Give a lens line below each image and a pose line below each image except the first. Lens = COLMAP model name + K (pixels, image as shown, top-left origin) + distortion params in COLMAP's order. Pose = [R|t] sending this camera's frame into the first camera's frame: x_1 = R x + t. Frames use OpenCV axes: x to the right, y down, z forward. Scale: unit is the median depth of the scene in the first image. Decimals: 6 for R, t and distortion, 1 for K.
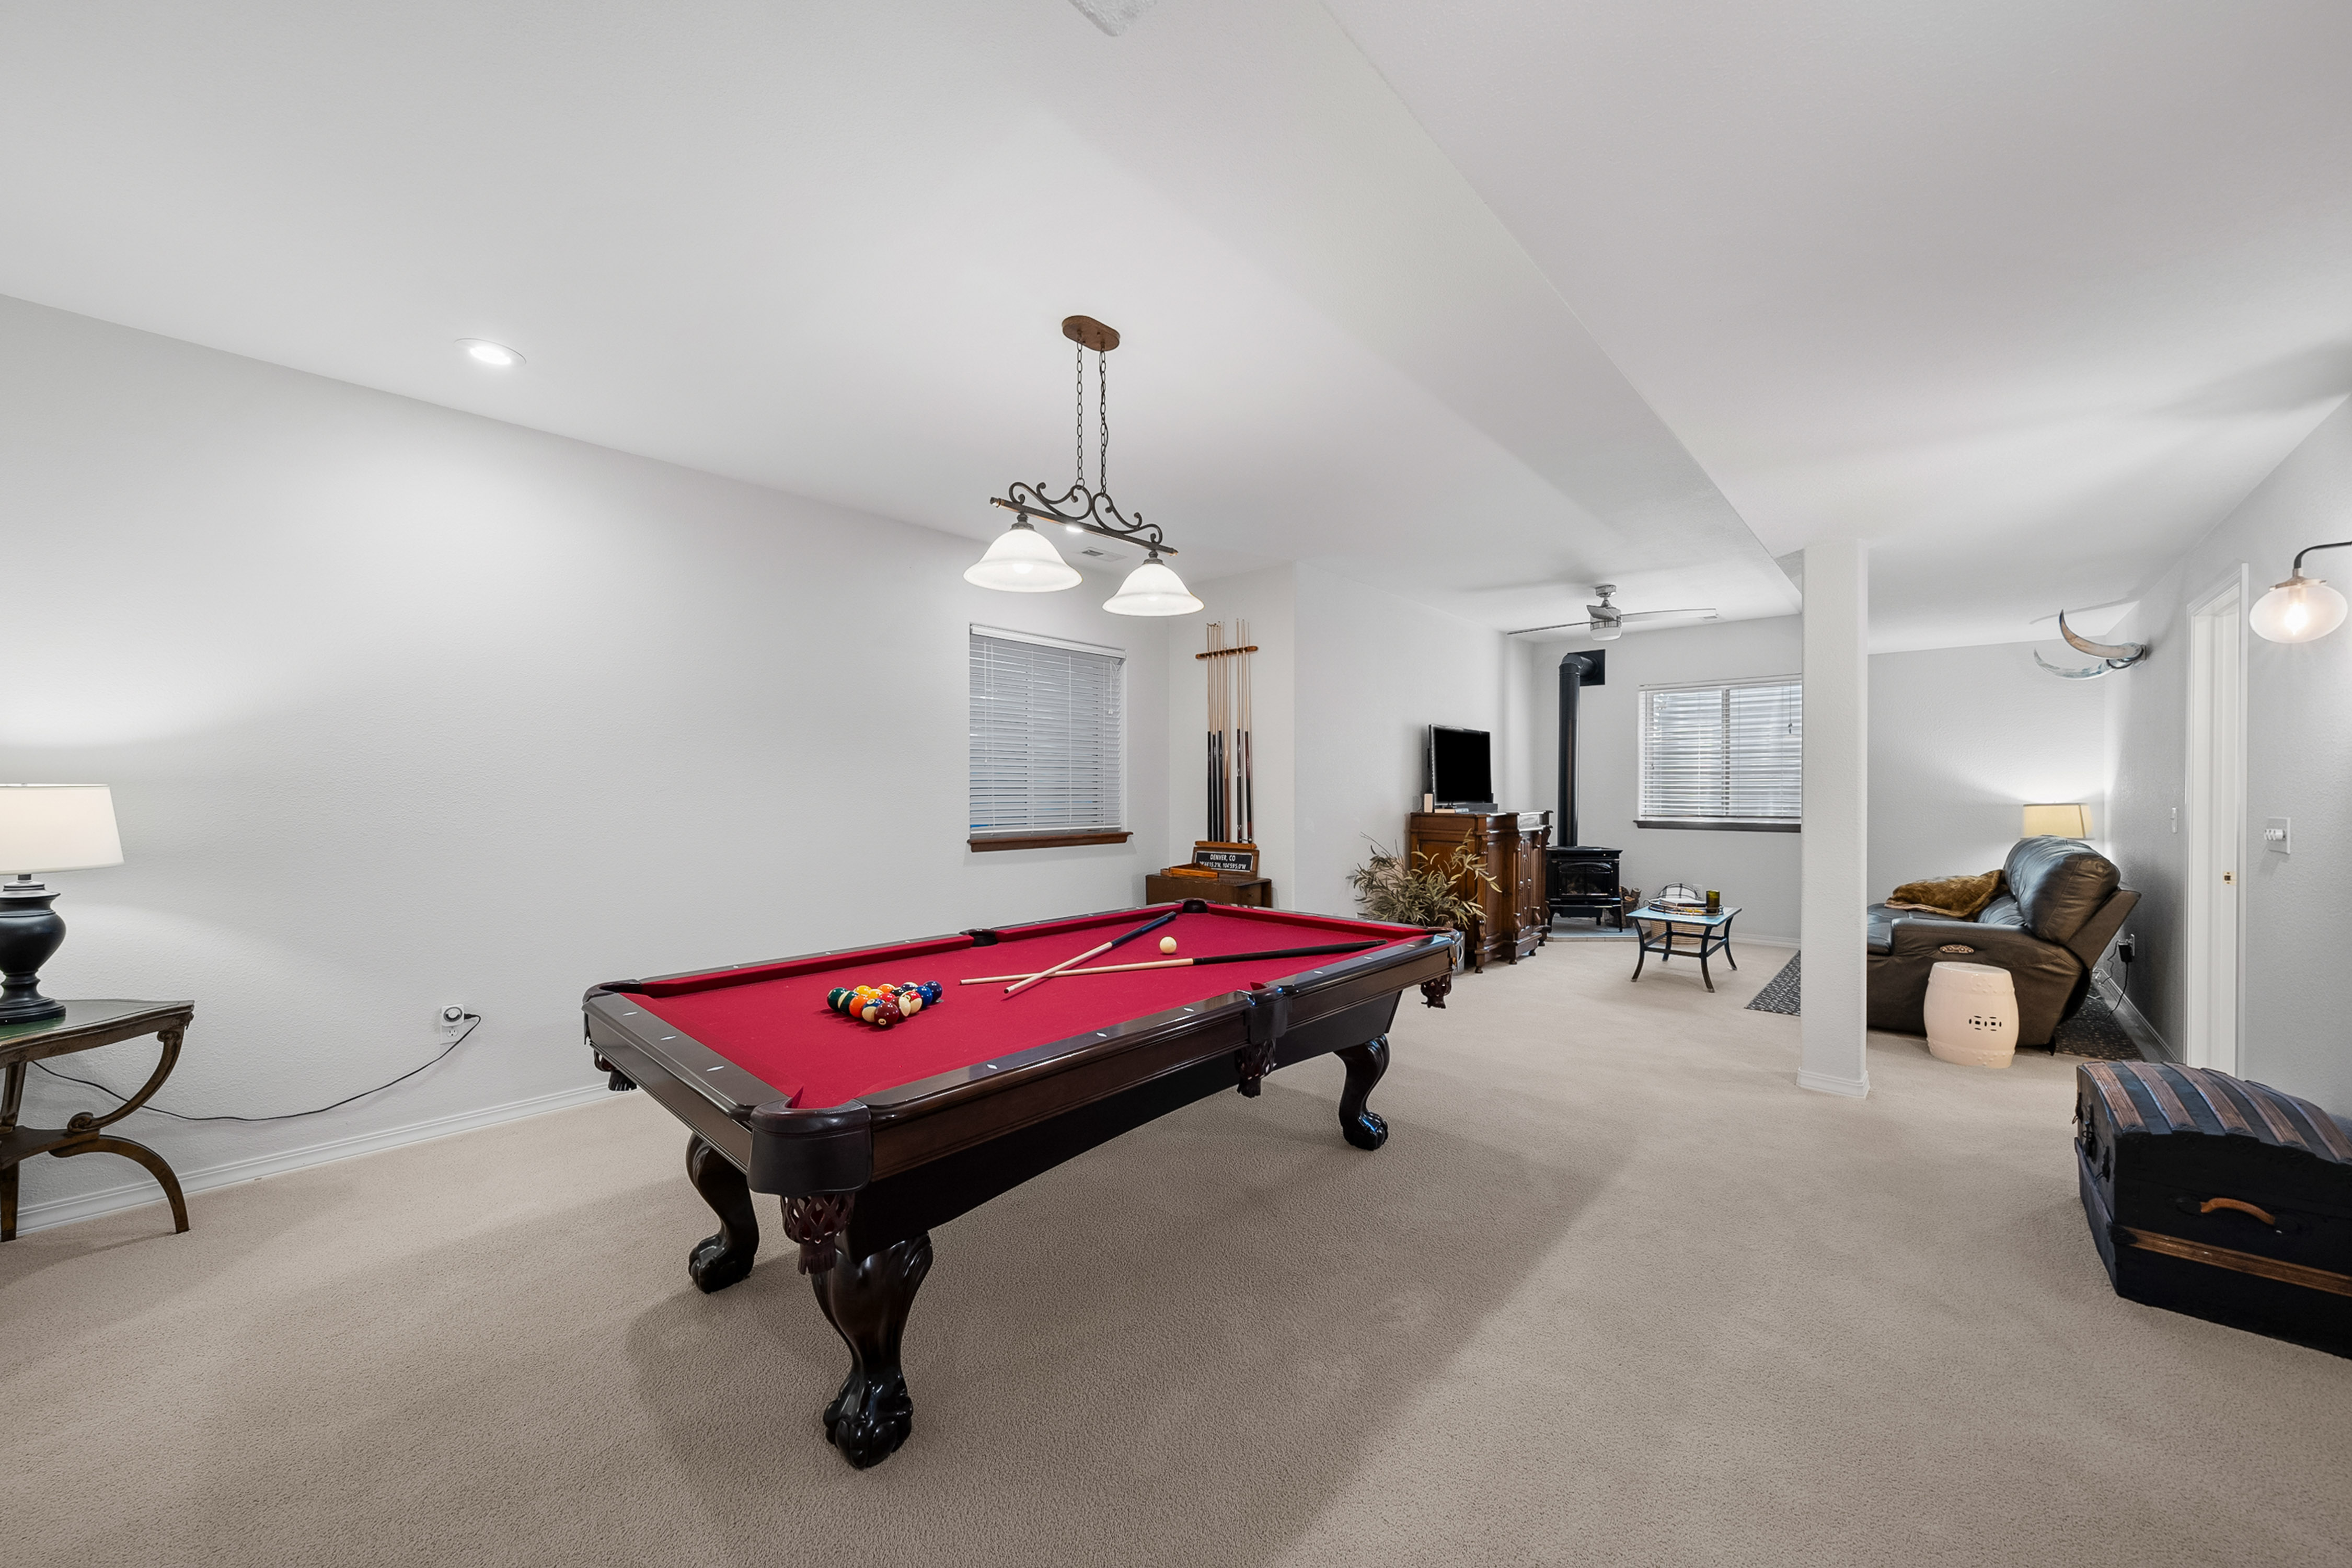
lens RADIAL K [[827.1, 0, 1166.0], [0, 827.1, 784.8], [0, 0, 1]] dist [-0.000441, 0.000000]
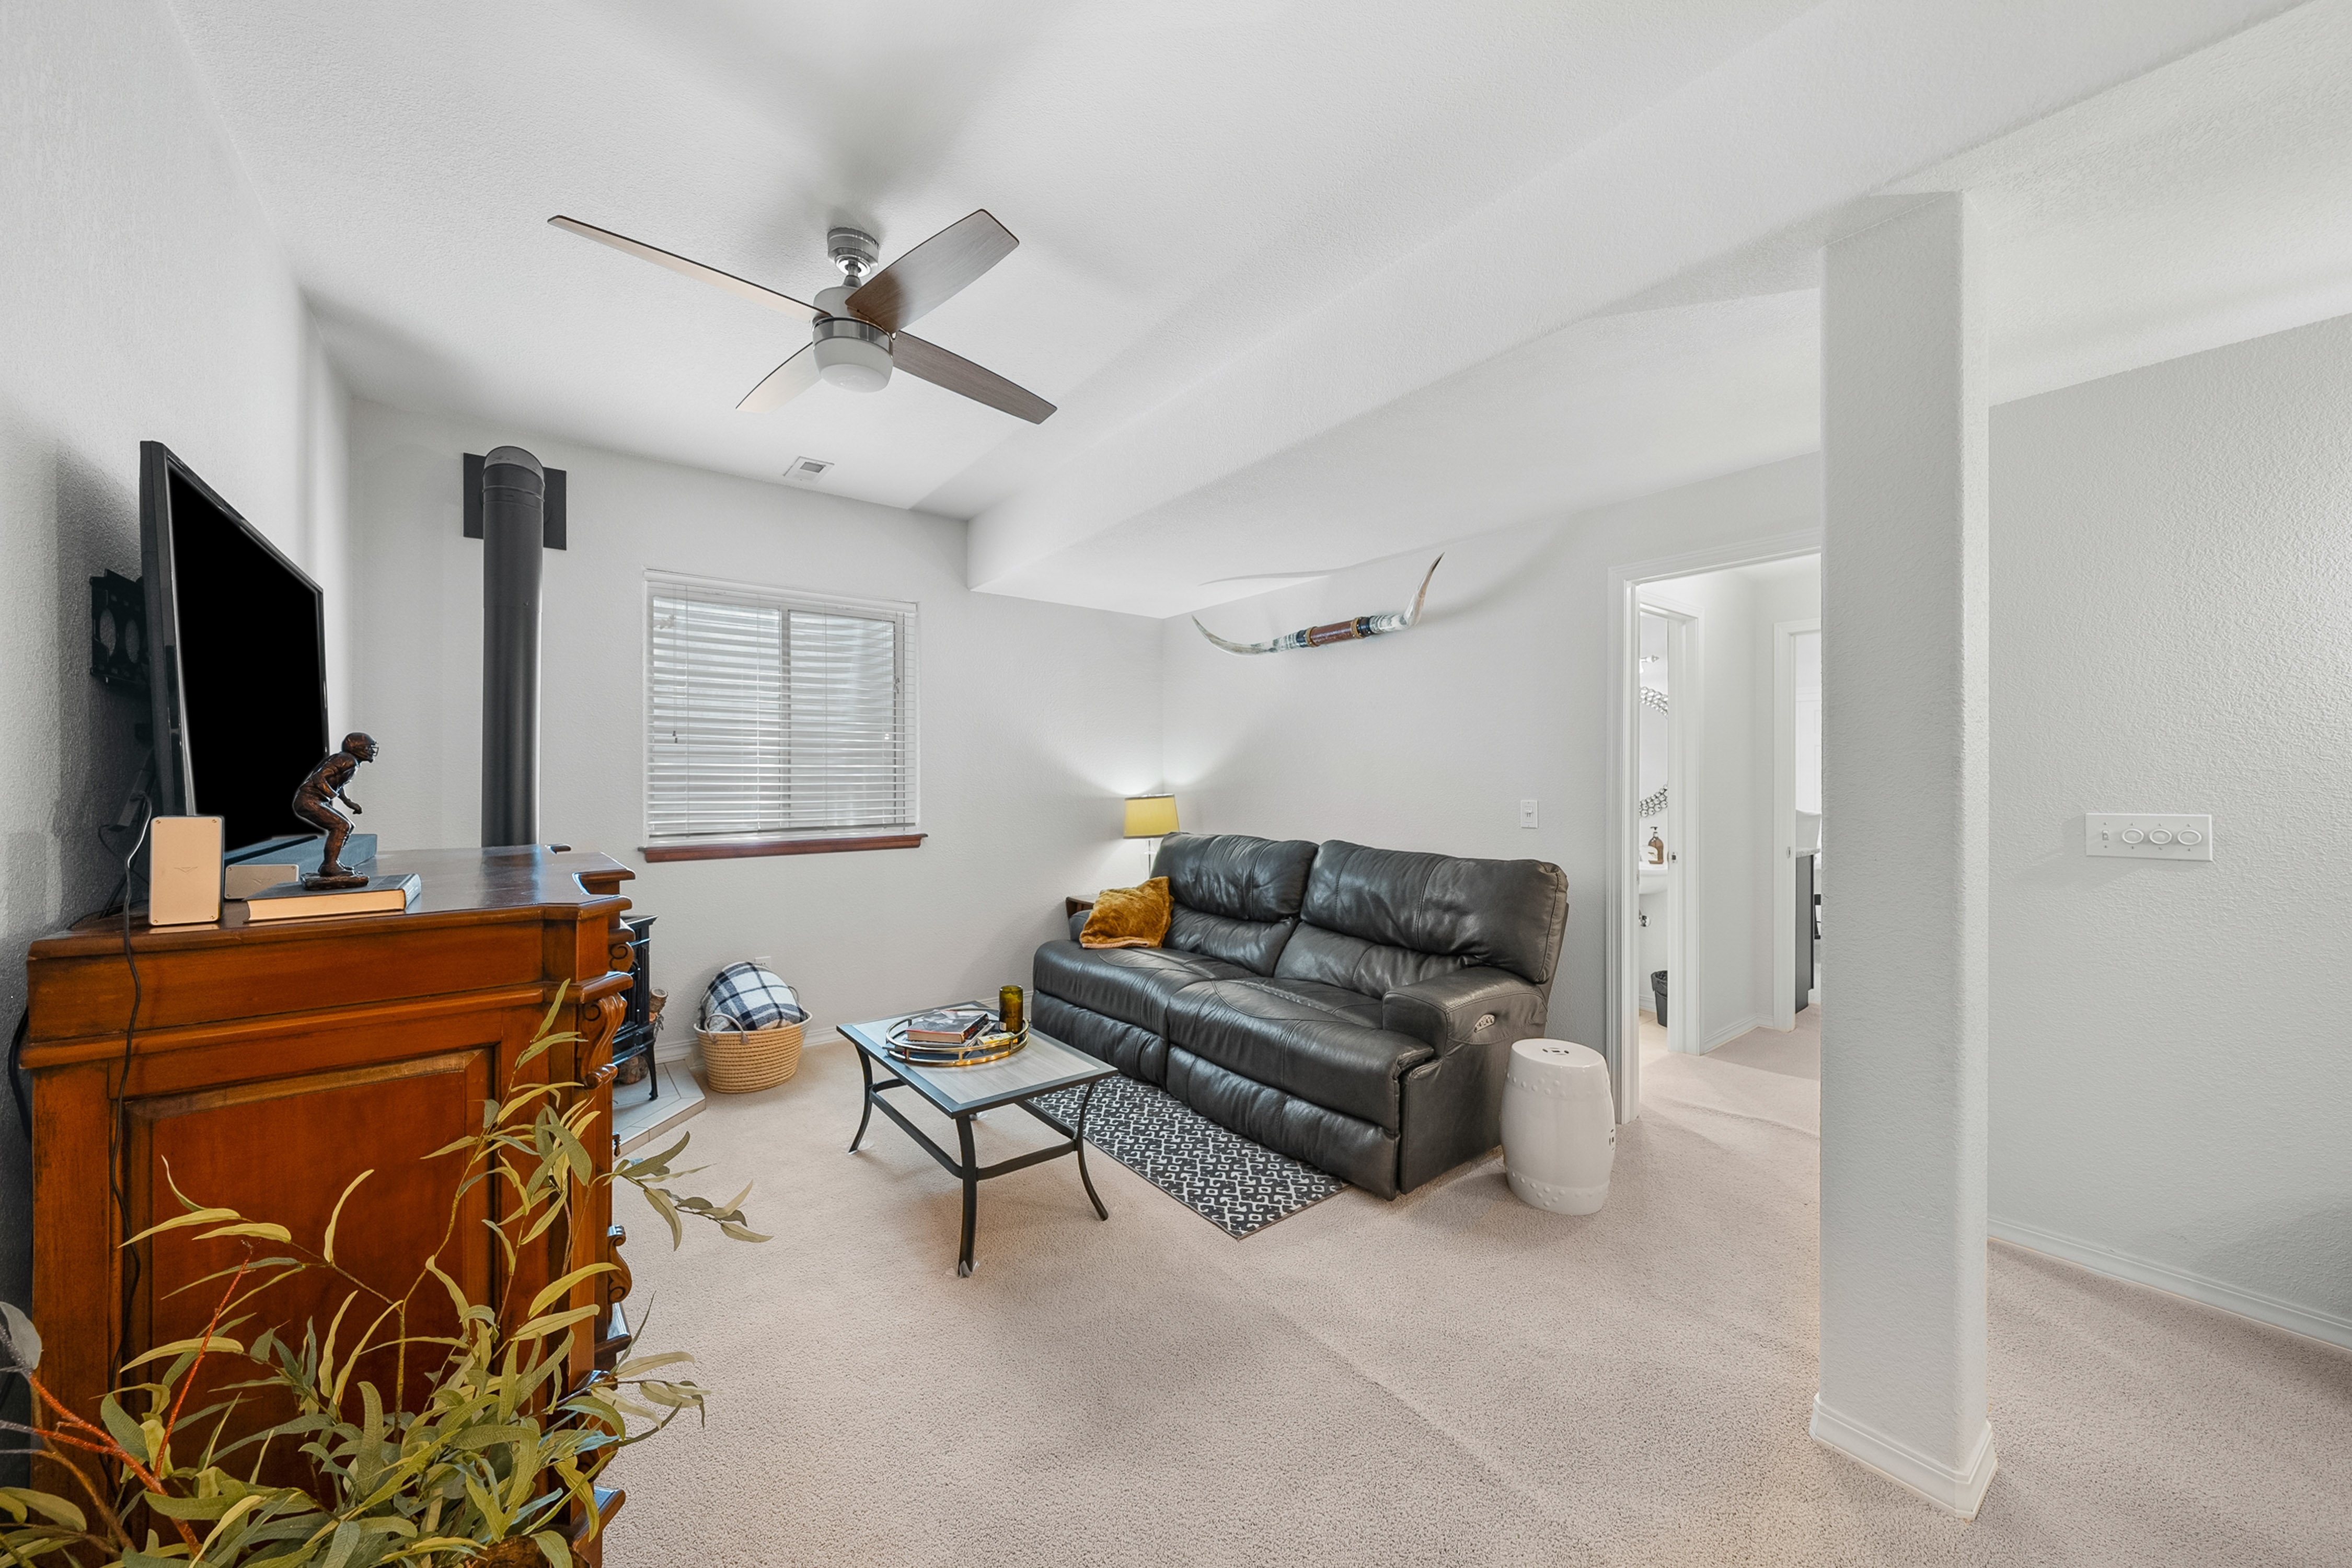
lens RADIAL K [[827.1, 0, 1164.6], [0, 827.1, 777.3], [0, 0, 1]] dist [-0.000441, 0.000000]
pose [[0.161876, -0.001675, 0.986810, 0.143219], [0.002311, 0.999996, 0.001318, 0.001226], [-0.986808, 0.002067, 0.161879, 0.641559]]
